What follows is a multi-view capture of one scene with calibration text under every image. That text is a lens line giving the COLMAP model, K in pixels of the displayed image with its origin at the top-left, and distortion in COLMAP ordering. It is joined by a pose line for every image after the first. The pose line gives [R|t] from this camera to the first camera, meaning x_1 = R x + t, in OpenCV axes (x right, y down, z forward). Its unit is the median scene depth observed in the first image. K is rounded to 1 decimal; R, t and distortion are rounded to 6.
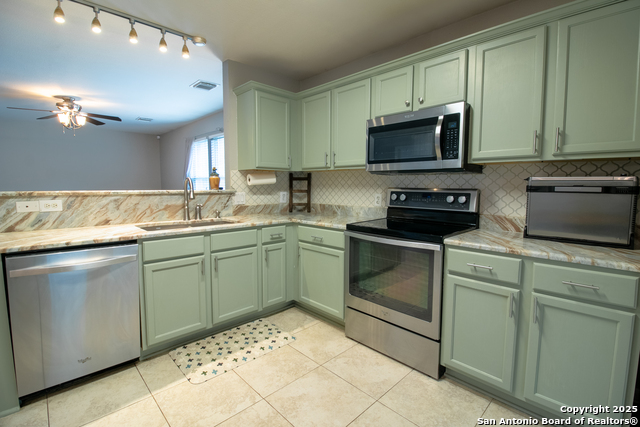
lens RADIAL K [[296.8, 0, 317.9], [0, 296.8, 209.7], [0, 0, 1]] dist [0.000309, -0.012733]
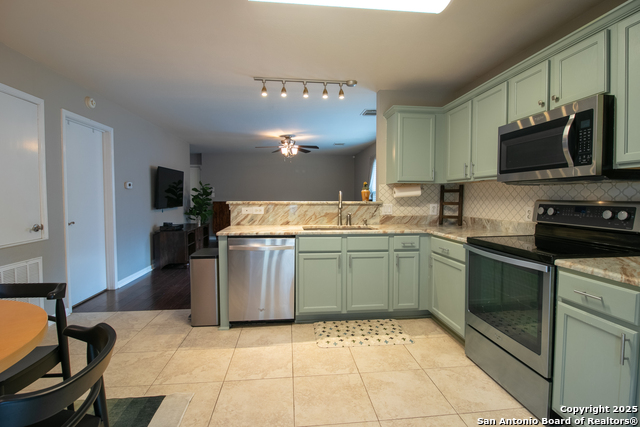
lens RADIAL K [[305.6, 0, 319.4], [0, 305.6, 209.1], [0, 0, 1]] dist [0.002711, -0.013271]
pose [[0.789634, 0.020594, -0.613233, 0.318304], [-0.048133, 0.998436, -0.028448, 0.008637], [0.611687, 0.051981, 0.789390, -0.087339]]
